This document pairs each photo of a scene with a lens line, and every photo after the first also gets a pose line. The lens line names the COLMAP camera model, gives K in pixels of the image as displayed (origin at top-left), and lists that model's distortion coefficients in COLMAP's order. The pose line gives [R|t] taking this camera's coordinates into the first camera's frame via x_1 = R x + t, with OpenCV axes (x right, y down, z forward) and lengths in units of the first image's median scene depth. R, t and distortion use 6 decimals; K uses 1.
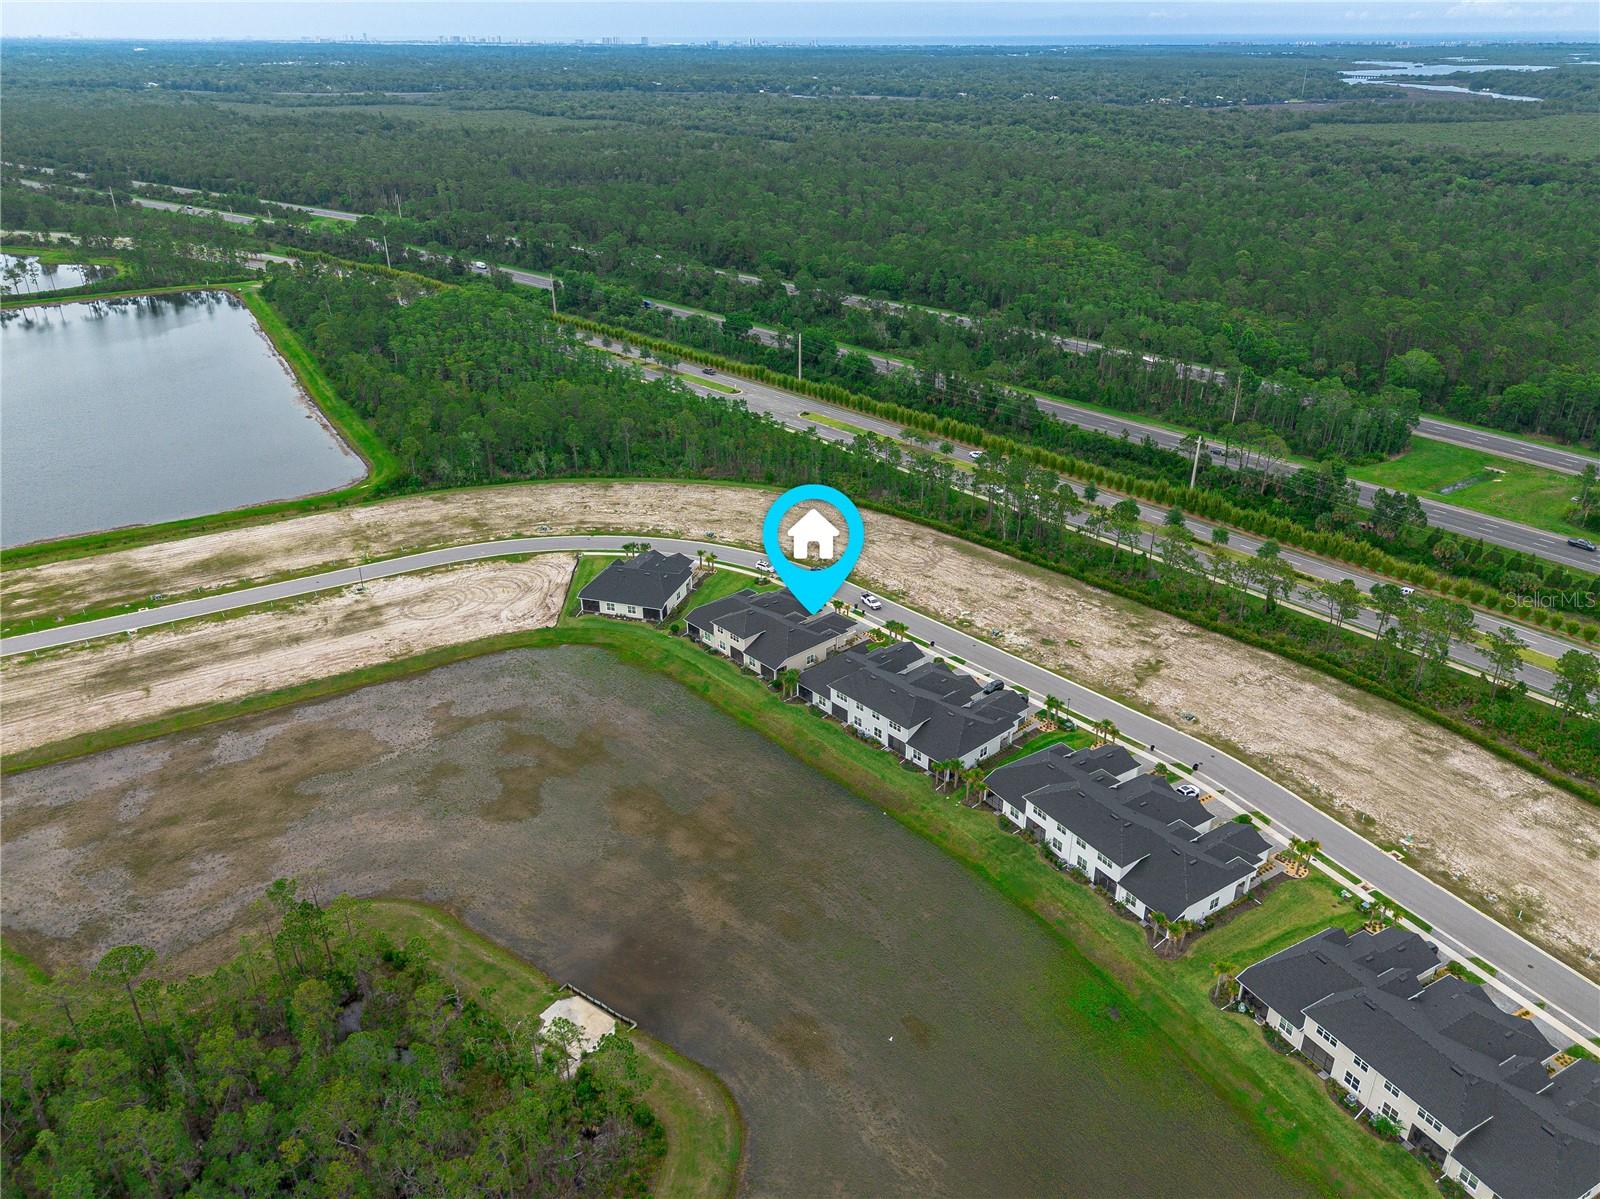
lens RADIAL K [[1183.0, 0, 801.8], [0, 1183.0, 568.9], [0, 0, 1]] dist [0.112707, -0.141090]
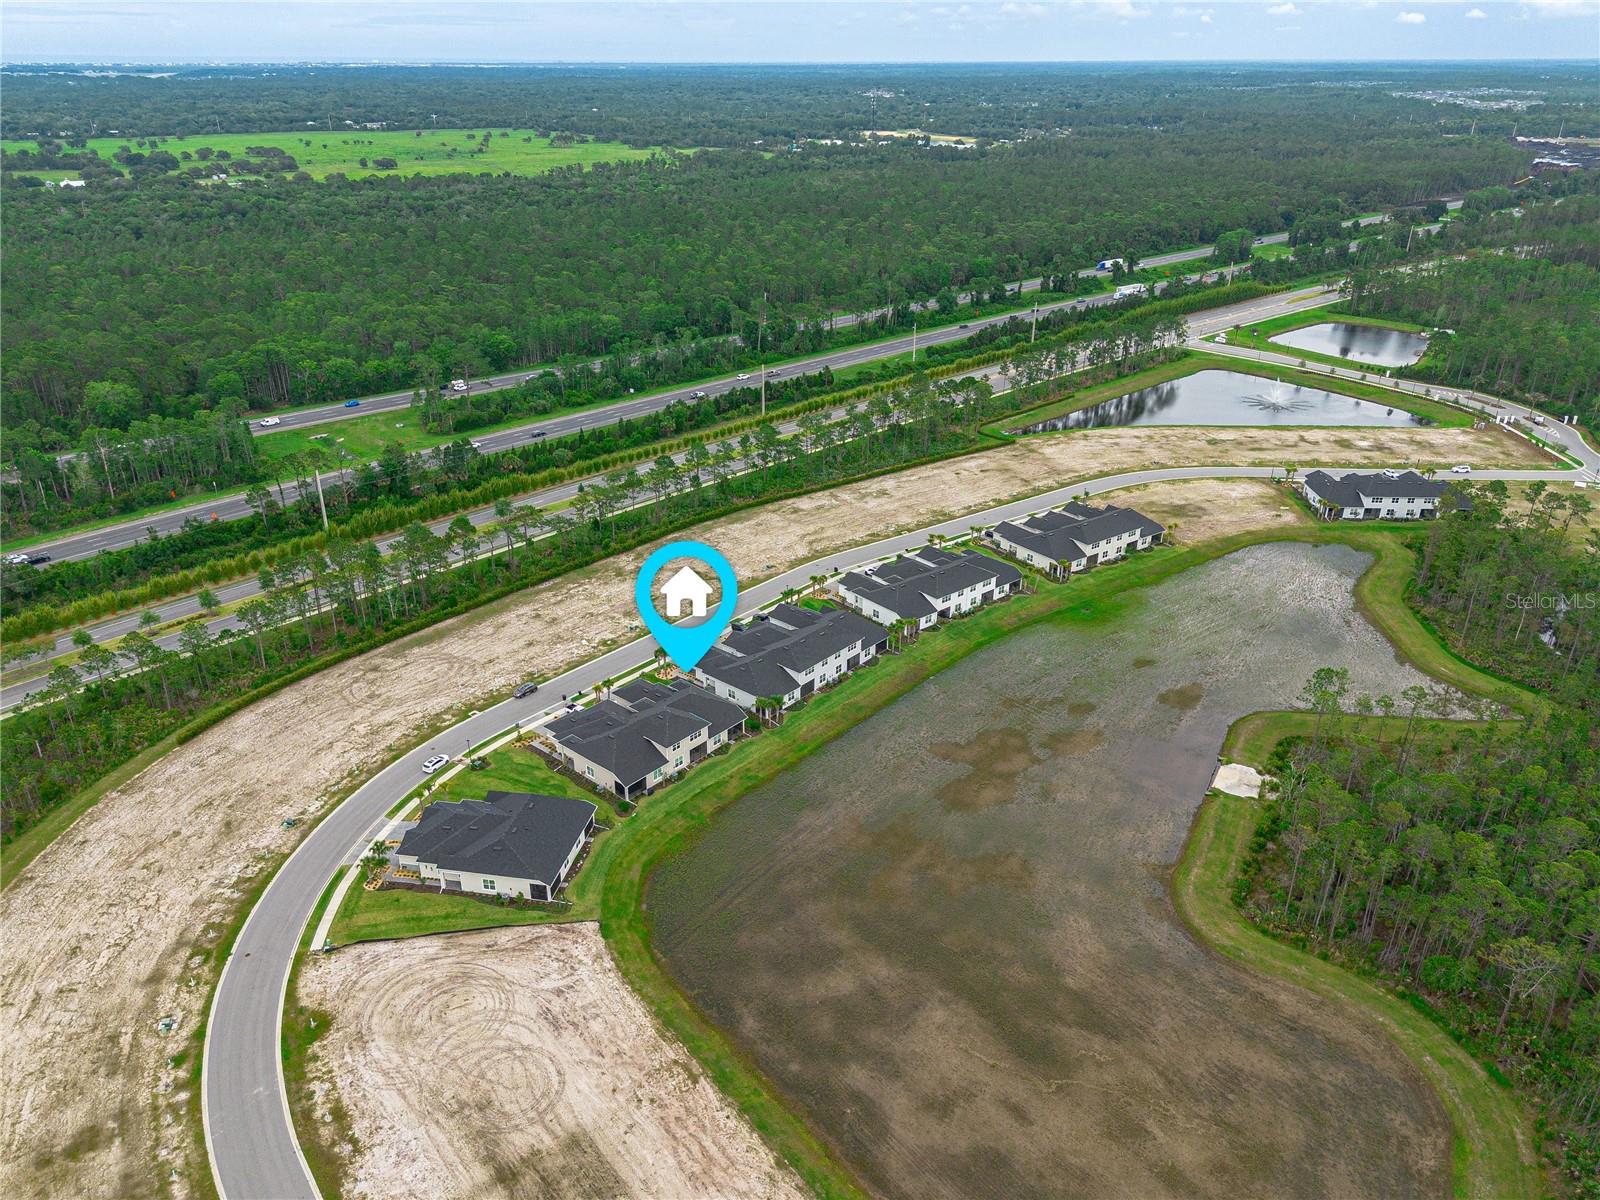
lens RADIAL K [[1126.4, 0, 790.9], [0, 1126.4, 594.4], [0, 0, 1]] dist [0.100921, -0.109720]
pose [[-0.118651, -0.420754, 0.899382, -0.716485], [0.406957, 0.805603, 0.430569, -0.332687], [-0.905708, 0.417097, 0.075643, 0.757134]]
